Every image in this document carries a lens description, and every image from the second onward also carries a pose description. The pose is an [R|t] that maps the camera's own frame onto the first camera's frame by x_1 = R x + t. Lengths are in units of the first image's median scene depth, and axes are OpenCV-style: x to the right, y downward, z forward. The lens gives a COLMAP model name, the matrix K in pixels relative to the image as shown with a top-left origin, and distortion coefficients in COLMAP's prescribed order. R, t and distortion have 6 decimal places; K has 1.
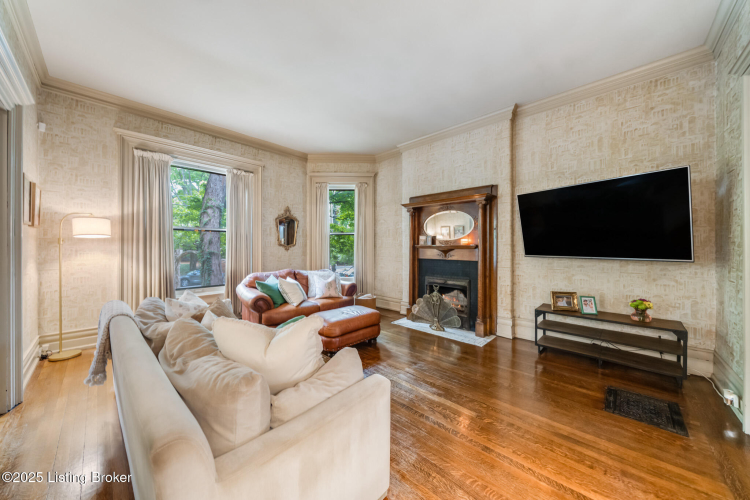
lens RADIAL K [[261.0, 0, 373.6], [0, 261.0, 246.8], [0, 0, 1]] dist [0.000008, -0.000035]
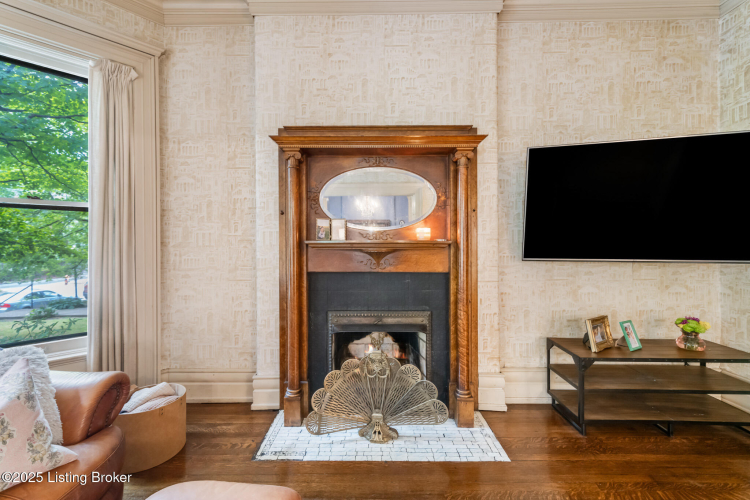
lens RADIAL K [[324.3, 0, 376.2], [0, 324.3, 244.6], [0, 0, 1]] dist [0.008095, 0.000344]
pose [[0.732130, -0.000533, 0.681165, -0.136941], [0.003722, 0.999988, -0.003217, 0.003140], [-0.681155, 0.004891, 0.732123, 0.674736]]
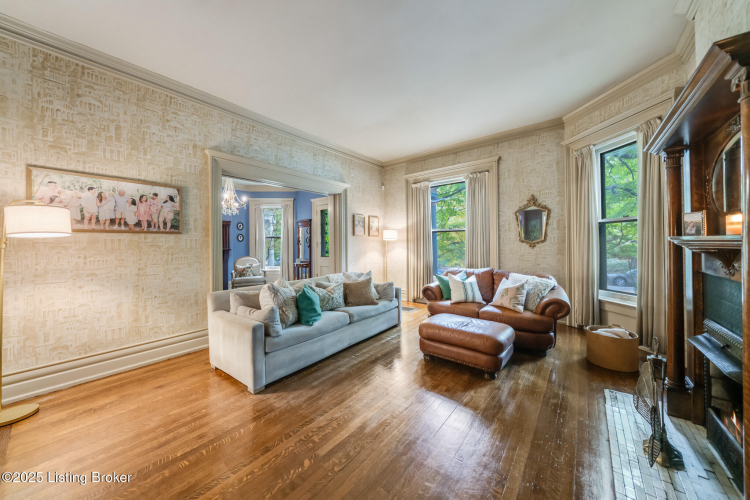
lens RADIAL K [[261.0, 0, 373.6], [0, 261.0, 246.8], [0, 0, 1]] dist [0.000008, -0.000035]
pose [[0.076223, 0.007904, -0.997059, 0.644878], [0.012001, 0.999889, 0.008844, -0.003572], [0.997019, -0.012640, 0.076120, 0.595035]]
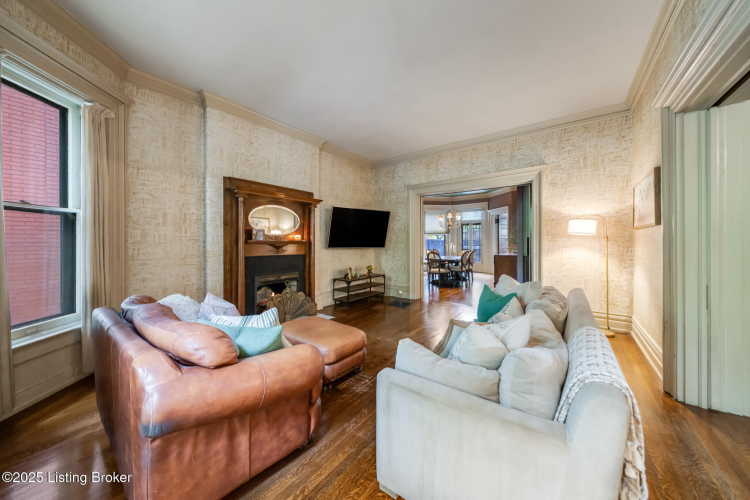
lens RADIAL K [[258.8, 0, 376.1], [0, 258.8, 241.0], [0, 0, 1]] dist [0.000001, -0.000011]
pose [[-0.105897, 0.001809, 0.994375, -0.844505], [-0.001683, 0.999997, -0.001999, -0.003488], [-0.994376, -0.001886, -0.105894, 0.855442]]
